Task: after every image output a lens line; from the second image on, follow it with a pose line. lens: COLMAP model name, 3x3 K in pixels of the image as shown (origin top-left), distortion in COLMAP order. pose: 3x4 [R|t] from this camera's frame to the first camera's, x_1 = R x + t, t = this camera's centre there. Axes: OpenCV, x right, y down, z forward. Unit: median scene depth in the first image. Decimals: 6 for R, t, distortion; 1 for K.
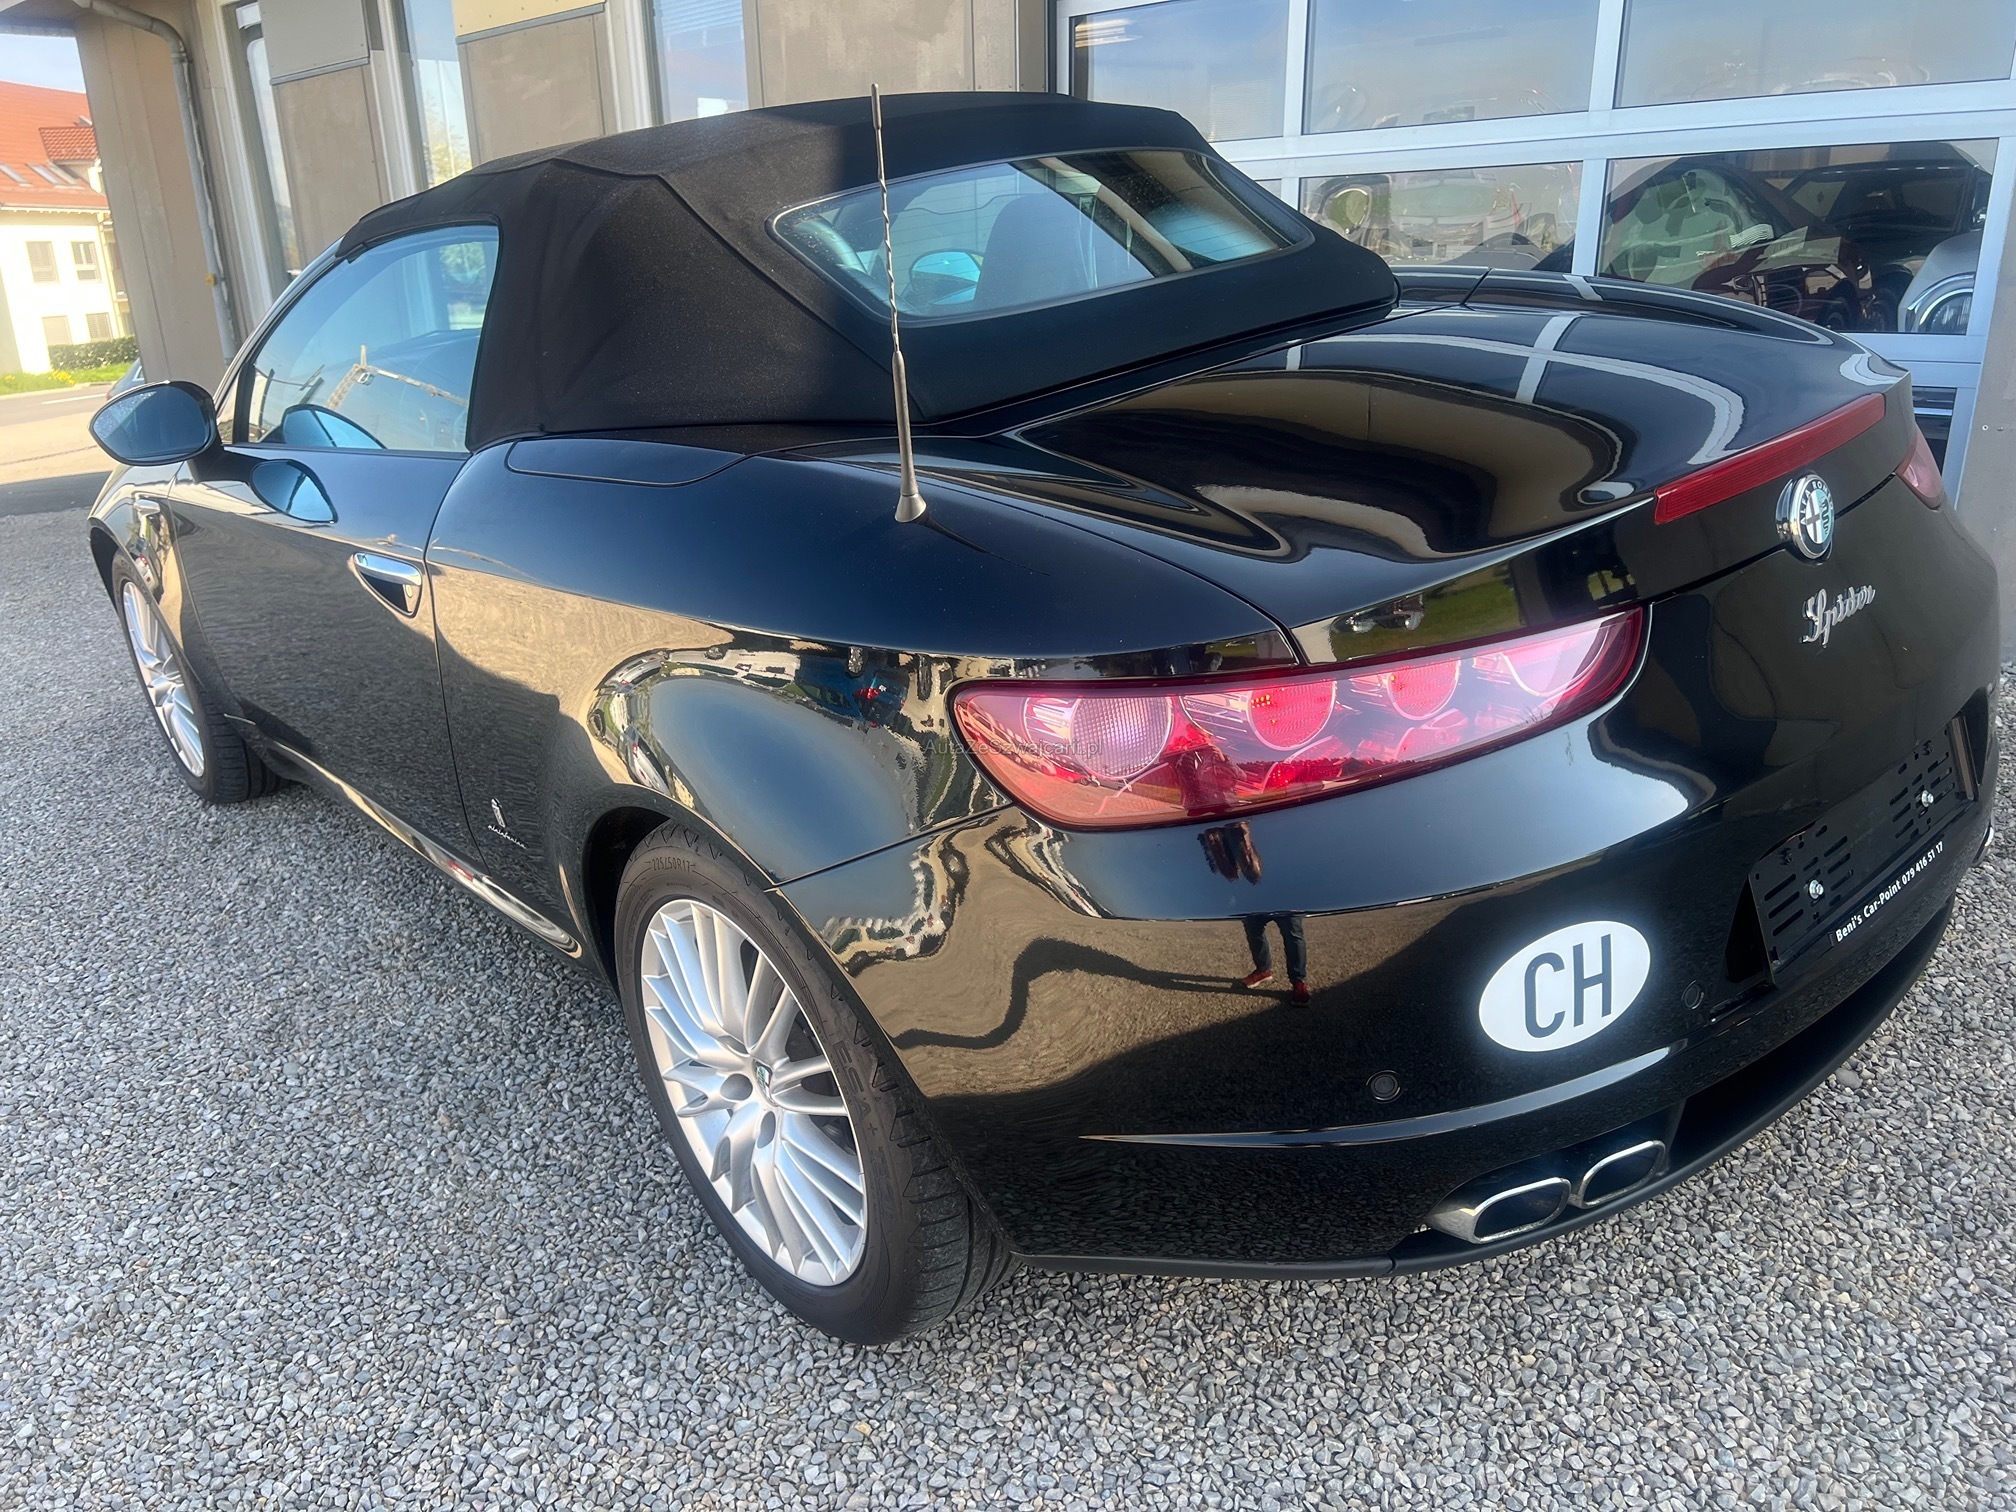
lens RADIAL K [[1520.4, 0, 1002.6], [0, 1520.4, 759.3], [0, 0, 1]] dist [0.044697, -0.054734]
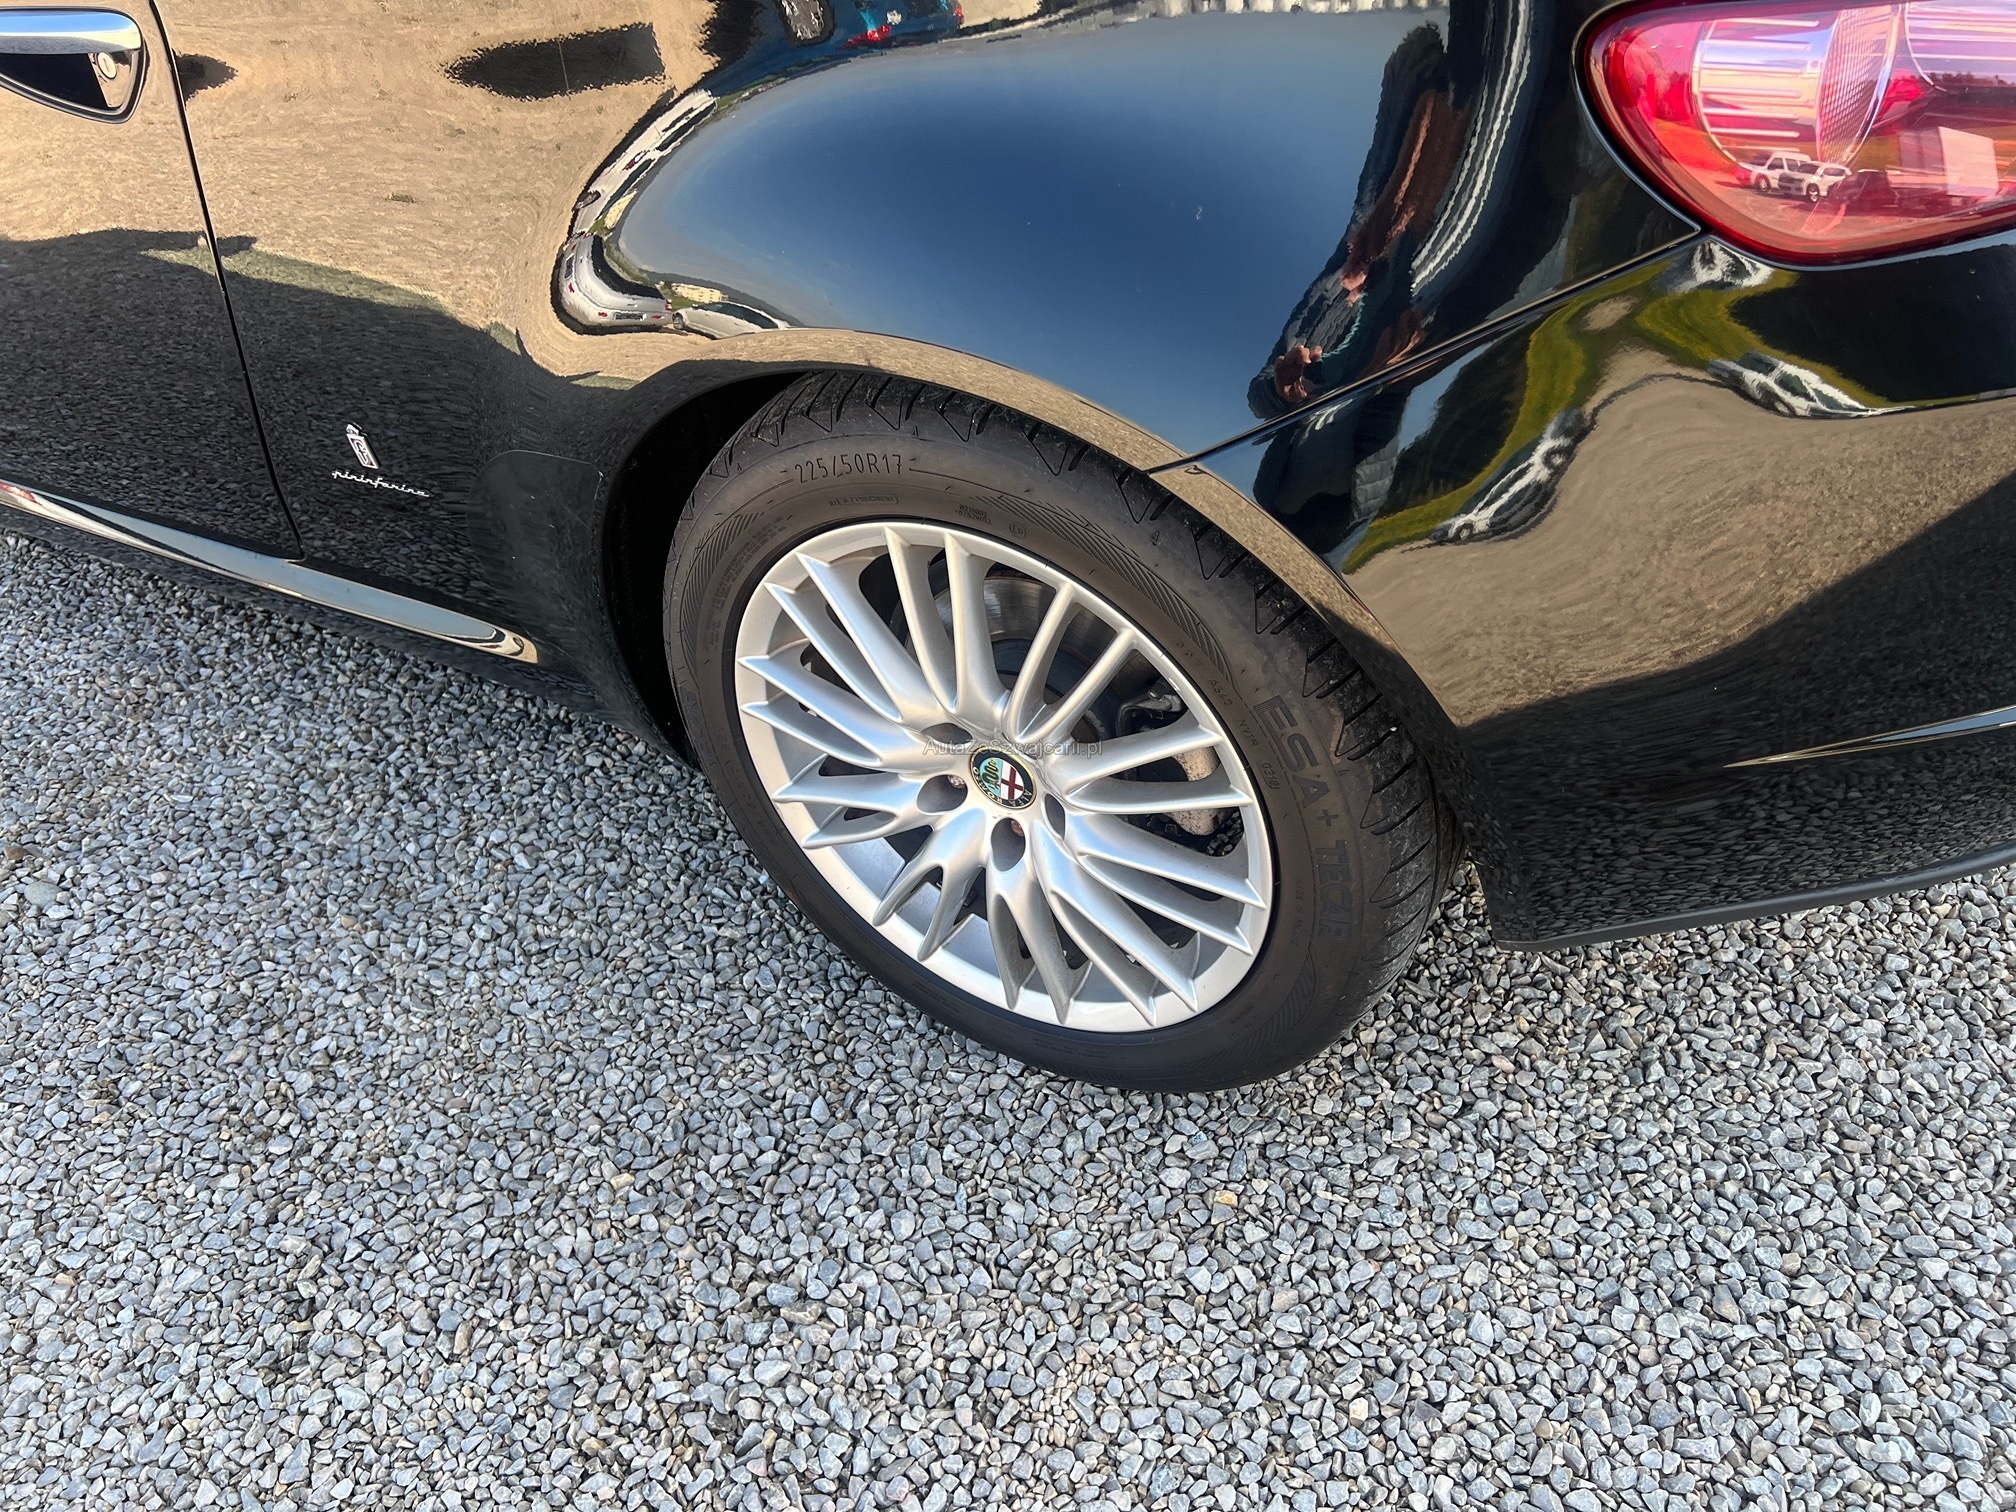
lens RADIAL K [[1508.2, 0, 1016.0], [0, 1508.2, 770.2], [0, 0, 1]] dist [0.084426, -0.134808]
pose [[0.944857, -0.199402, 0.259776, -0.326070], [0.123272, 0.951469, 0.281976, 0.023185], [-0.303396, -0.234403, 0.923583, 0.395162]]
